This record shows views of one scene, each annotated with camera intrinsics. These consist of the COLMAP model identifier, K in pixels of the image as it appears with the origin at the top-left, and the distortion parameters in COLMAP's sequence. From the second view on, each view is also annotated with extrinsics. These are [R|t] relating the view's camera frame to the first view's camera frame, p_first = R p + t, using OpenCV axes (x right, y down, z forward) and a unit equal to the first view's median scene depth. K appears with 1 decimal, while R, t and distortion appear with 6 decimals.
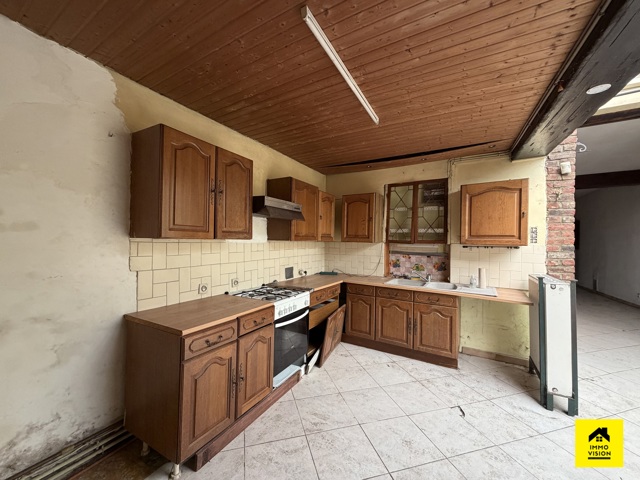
lens RADIAL K [[254.5, 0, 317.6], [0, 254.5, 240.3], [0, 0, 1]] dist [0.003691, -0.000663]
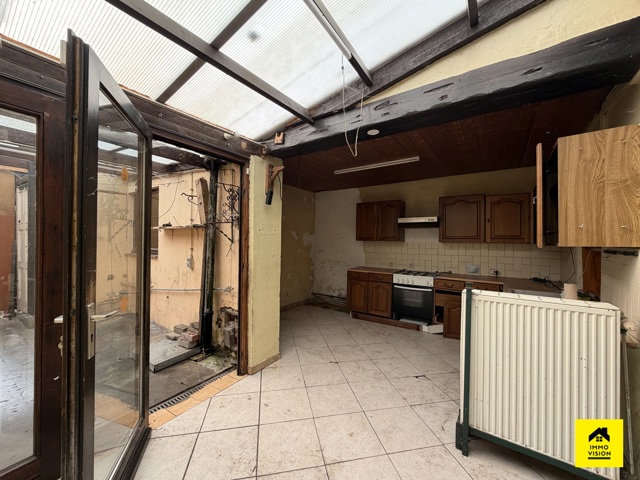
lens RADIAL K [[254.5, 0, 319.0], [0, 254.5, 238.2], [0, 0, 1]] dist [0.003691, -0.000663]
pose [[-0.078671, -0.021491, -0.996669, 1.288120], [-0.009628, 0.999737, -0.020797, 0.014817], [0.996854, 0.007960, -0.078857, 0.415923]]
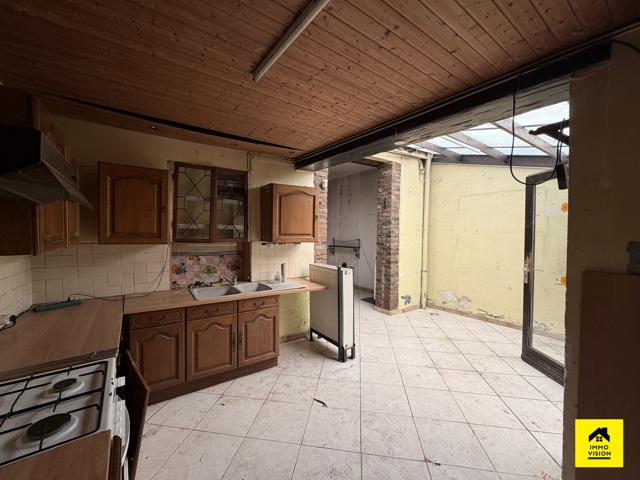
lens RADIAL K [[254.5, 0, 317.2], [0, 254.5, 240.6], [0, 0, 1]] dist [0.003691, -0.000663]
pose [[0.424583, -0.040880, 0.904466, -0.264022], [-0.003069, 0.998909, 0.046589, -0.038370], [-0.905384, -0.022556, 0.423995, 0.401170]]
